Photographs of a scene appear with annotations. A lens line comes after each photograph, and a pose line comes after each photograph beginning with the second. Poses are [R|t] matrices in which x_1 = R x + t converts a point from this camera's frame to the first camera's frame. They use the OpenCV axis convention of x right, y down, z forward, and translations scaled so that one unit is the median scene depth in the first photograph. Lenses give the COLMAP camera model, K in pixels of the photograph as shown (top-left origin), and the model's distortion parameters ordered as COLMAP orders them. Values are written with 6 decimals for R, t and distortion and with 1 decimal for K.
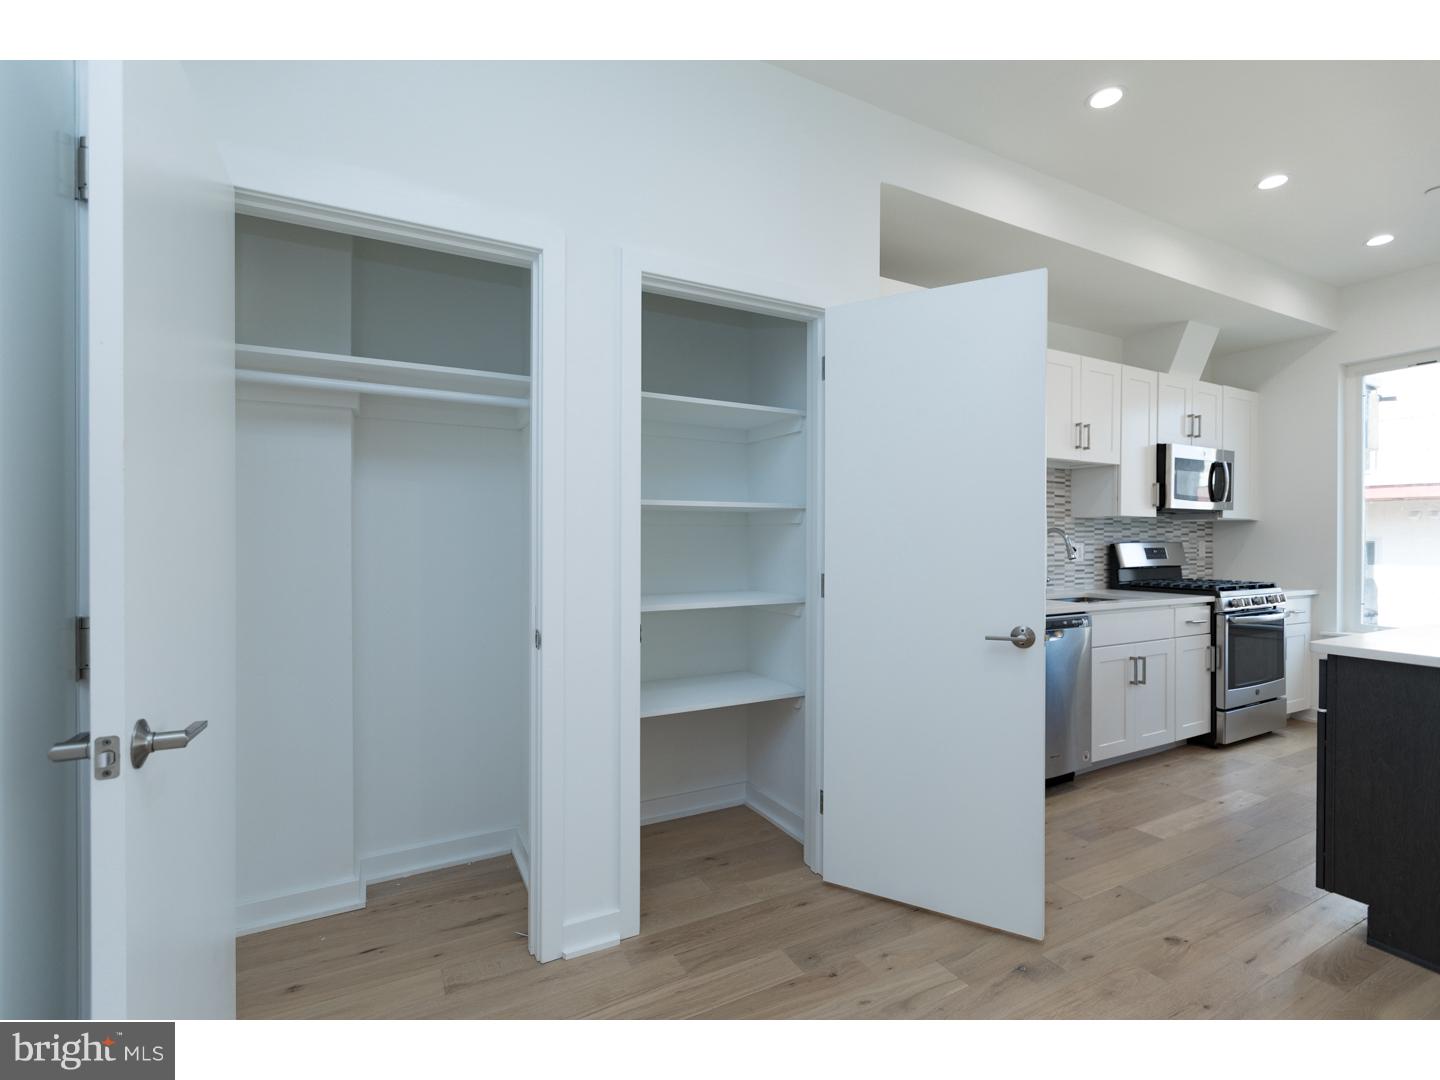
lens RADIAL K [[655.5, 0, 720.0], [0, 655.5, 540.0], [0, 0, 1]] dist [0.001366, 0.000182]
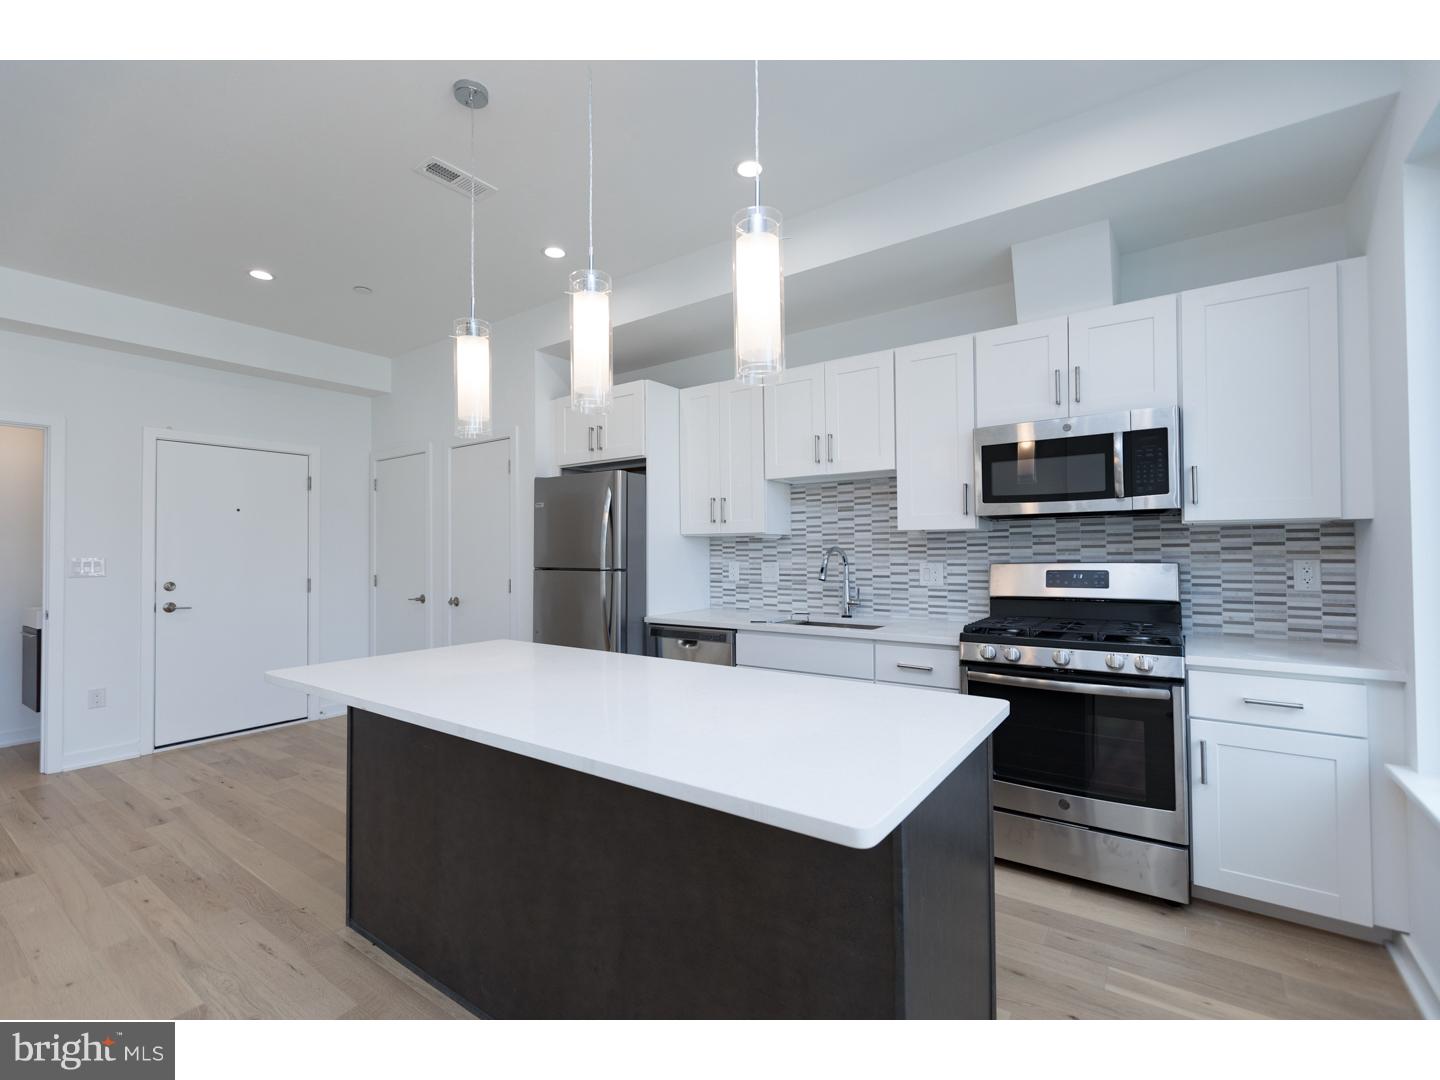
lens RADIAL K [[644.2, 0, 710.5], [0, 644.2, 539.6], [0, 0, 1]] dist [0.000543, 0.000091]
pose [[0.441680, -0.021585, -0.896913, 1.133149], [0.009572, 0.999767, -0.019346, -0.011269], [0.897122, -0.000040, 0.441784, 0.391964]]
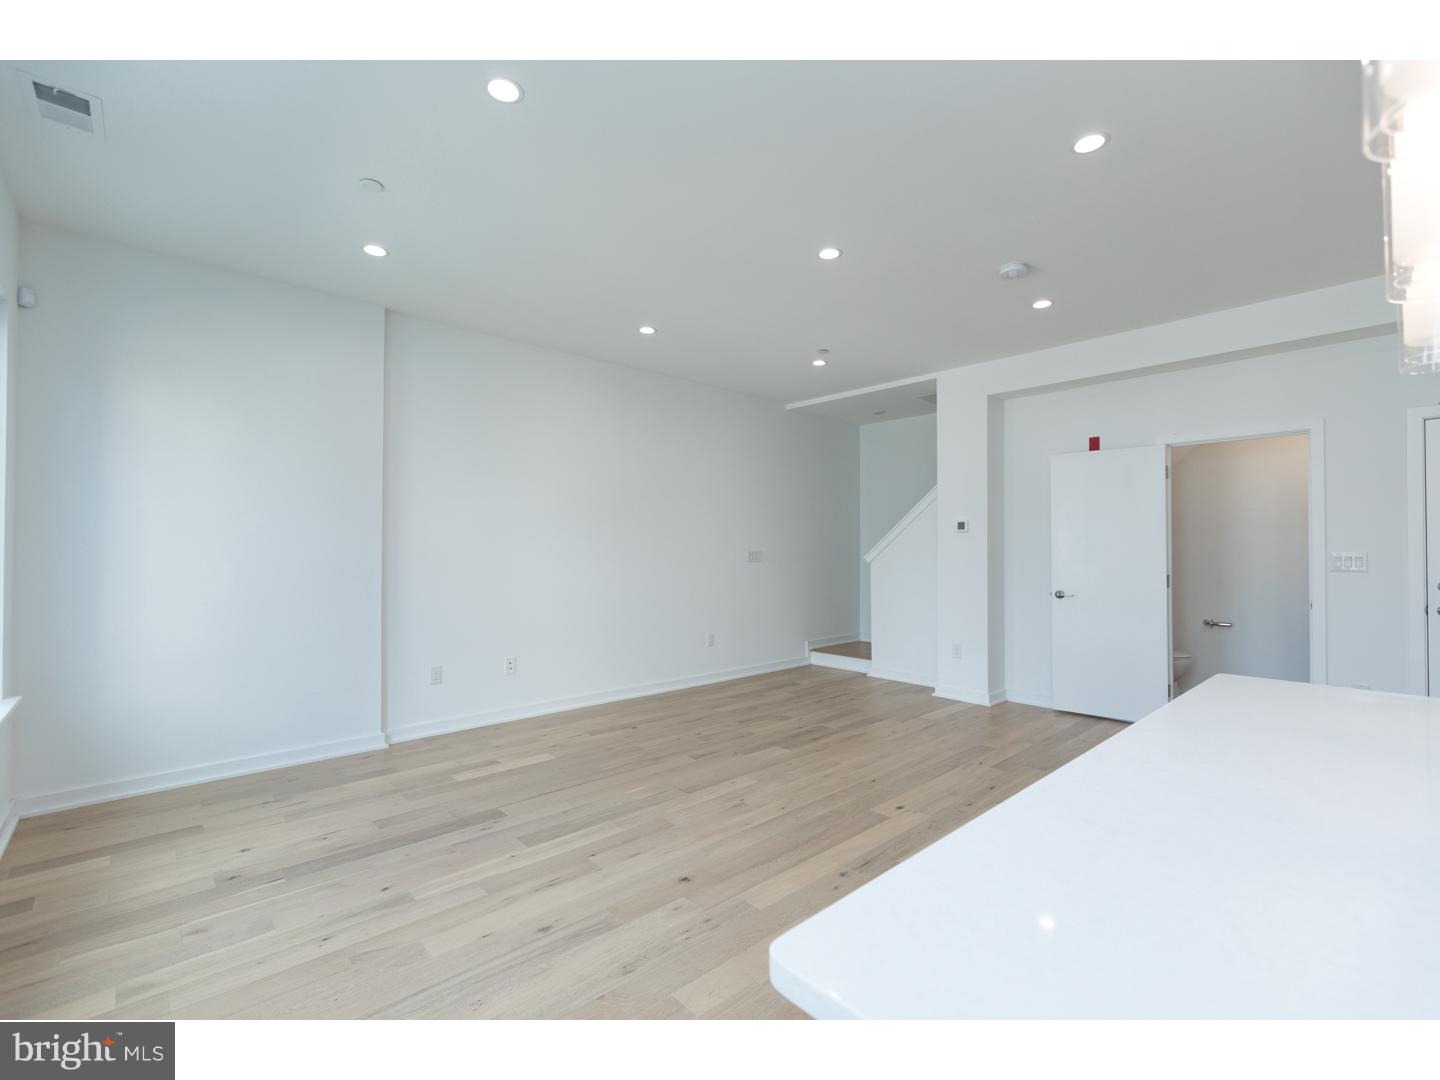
lens RADIAL K [[634.9, 0, 723.8], [0, 634.9, 546.0], [0, 0, 1]] dist [-0.001294, -0.000228]
pose [[-0.967419, -0.001598, -0.253175, 1.014495], [-0.000277, 0.999986, -0.005253, -0.015761], [0.253180, -0.005012, -0.967406, 0.663079]]
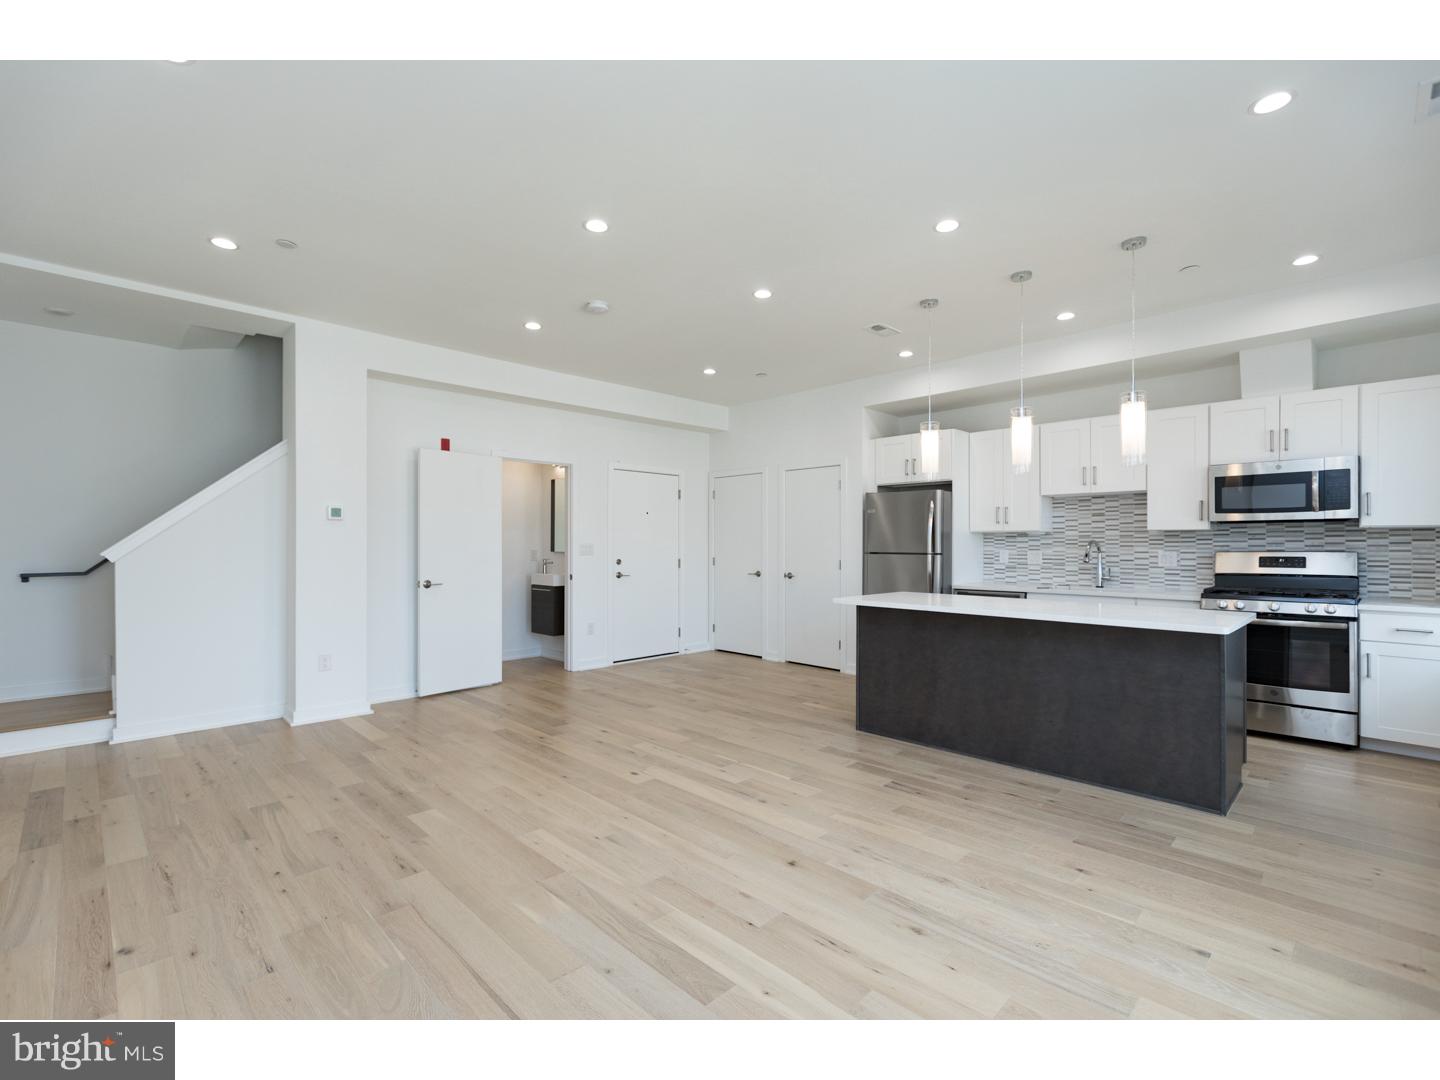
lens RADIAL K [[648.9, 0, 697.1], [0, 648.9, 542.5], [0, 0, 1]] dist [-0.000989, -0.000832]
pose [[0.265749, -0.004623, -0.964031, 1.461216], [-0.000120, 0.999988, -0.004828, -0.005994], [0.964042, 0.001399, 0.265746, -0.165362]]
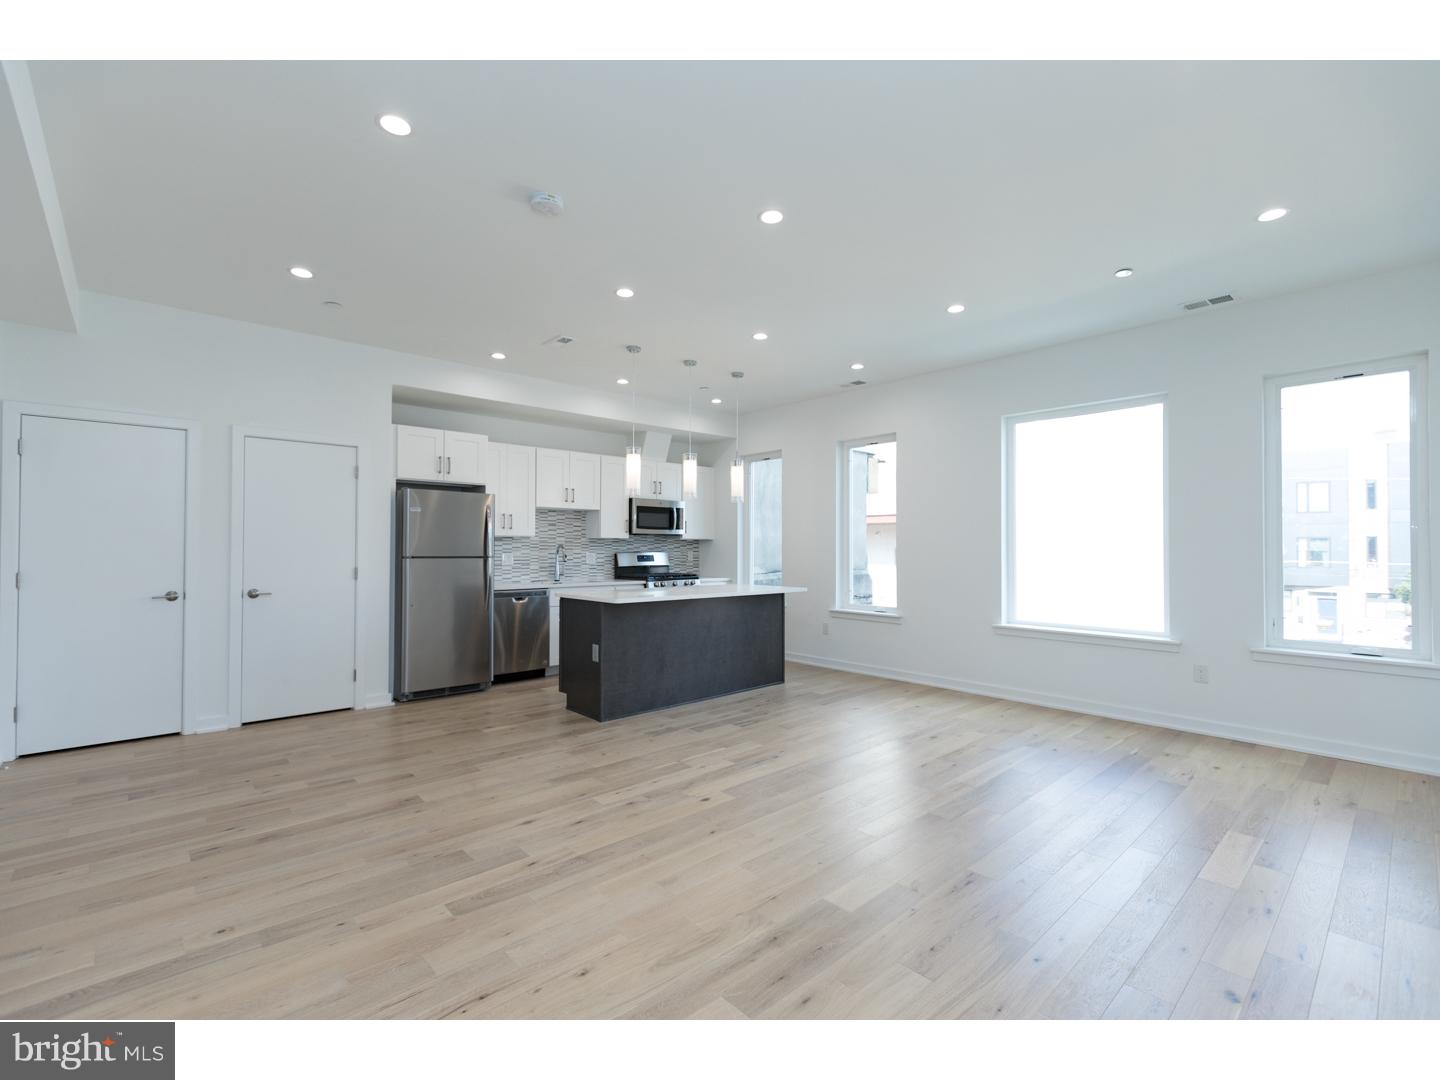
lens RADIAL K [[655.0, 0, 731.0], [0, 655.0, 539.2], [0, 0, 1]] dist [-0.001653, -0.000054]
pose [[0.964821, 0.004844, 0.262863, 0.440992], [-0.001517, 0.999916, -0.012859, -0.009431], [-0.262903, 0.012008, 0.964747, -0.786416]]
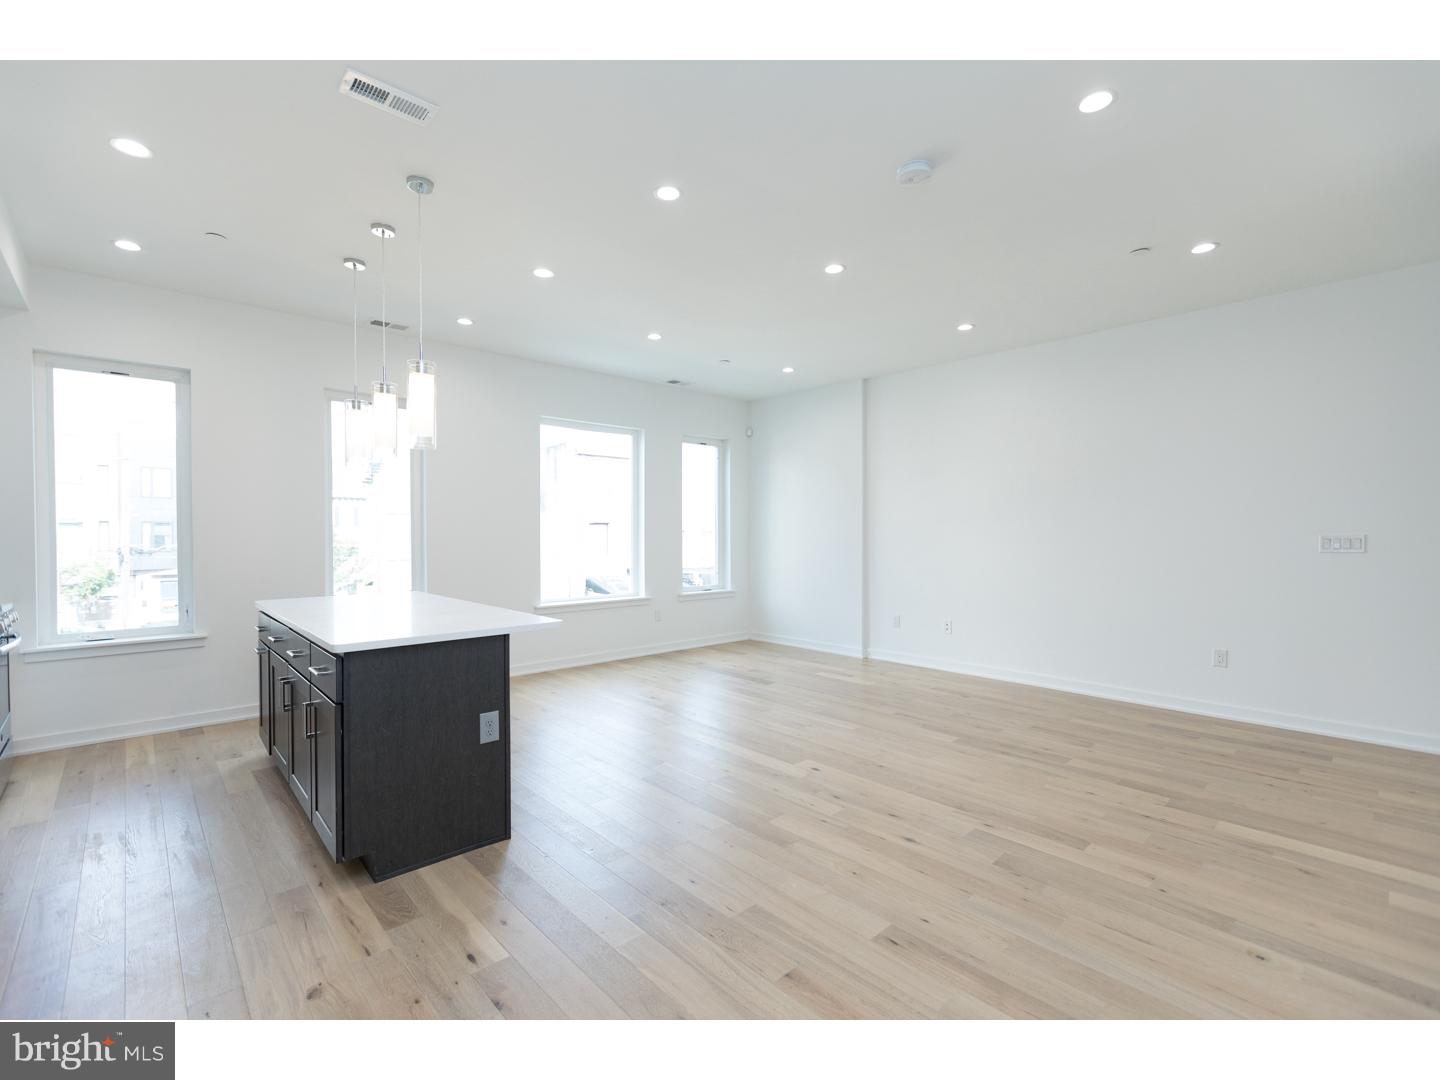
lens RADIAL K [[634.9, 0, 723.8], [0, 634.9, 546.0], [0, 0, 1]] dist [-0.001294, -0.000228]
pose [[-0.265707, -0.020513, 0.963836, -0.144751], [-0.000899, 0.999778, 0.021030, -0.017474], [-0.964053, 0.004721, -0.265666, 0.317749]]
